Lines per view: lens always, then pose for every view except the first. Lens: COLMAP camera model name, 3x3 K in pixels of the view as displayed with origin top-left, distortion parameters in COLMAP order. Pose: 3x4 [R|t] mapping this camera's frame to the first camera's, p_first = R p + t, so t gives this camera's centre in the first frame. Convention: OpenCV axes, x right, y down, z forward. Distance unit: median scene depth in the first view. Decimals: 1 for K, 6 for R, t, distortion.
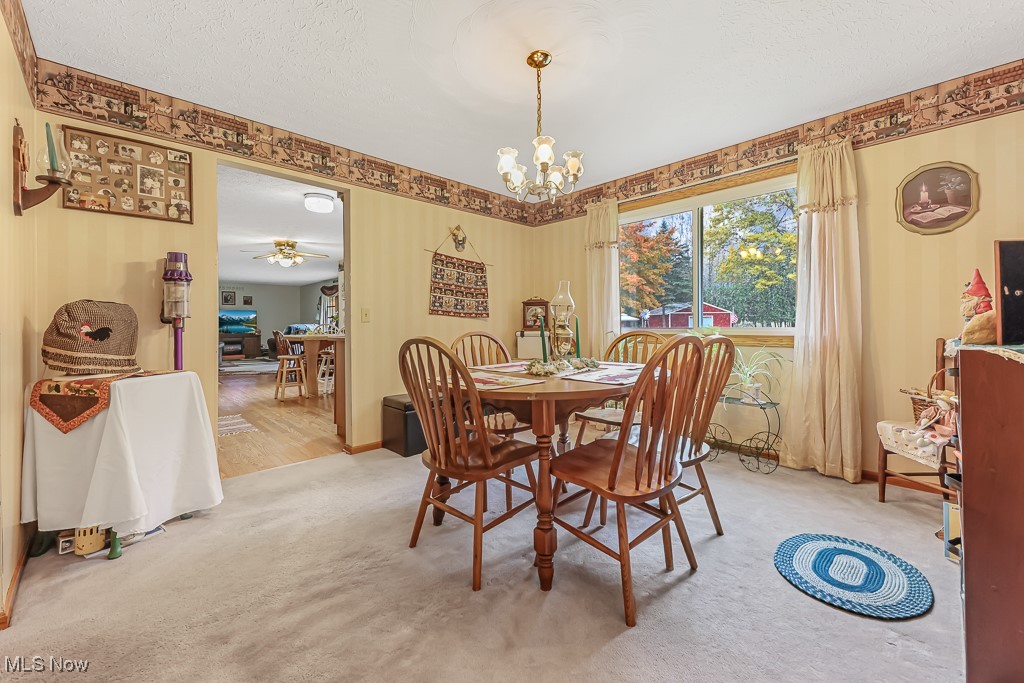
lens RADIAL K [[407.9, 0, 513.6], [0, 407.9, 335.3], [0, 0, 1]] dist [0.005789, -0.000368]
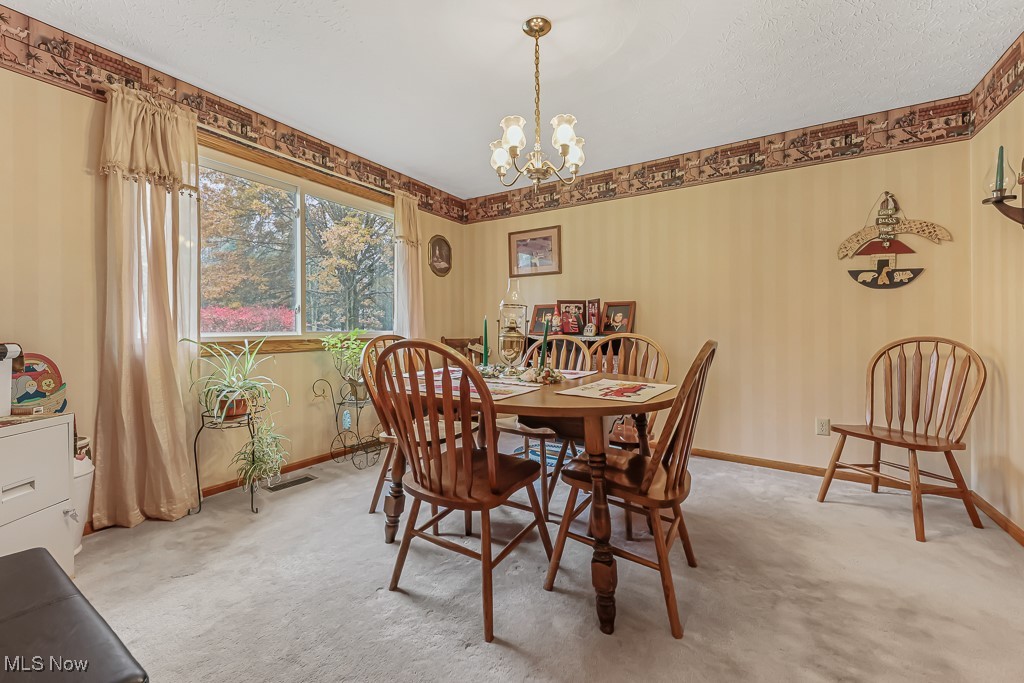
lens RADIAL K [[417.6, 0, 532.6], [0, 417.6, 344.7], [0, 0, 1]] dist [-0.039021, 0.011772]
pose [[0.978696, 0.000540, 0.205314, -0.130402], [-0.004570, 0.999806, 0.019155, 0.000301], [-0.205264, -0.019685, 0.978509, 0.119427]]
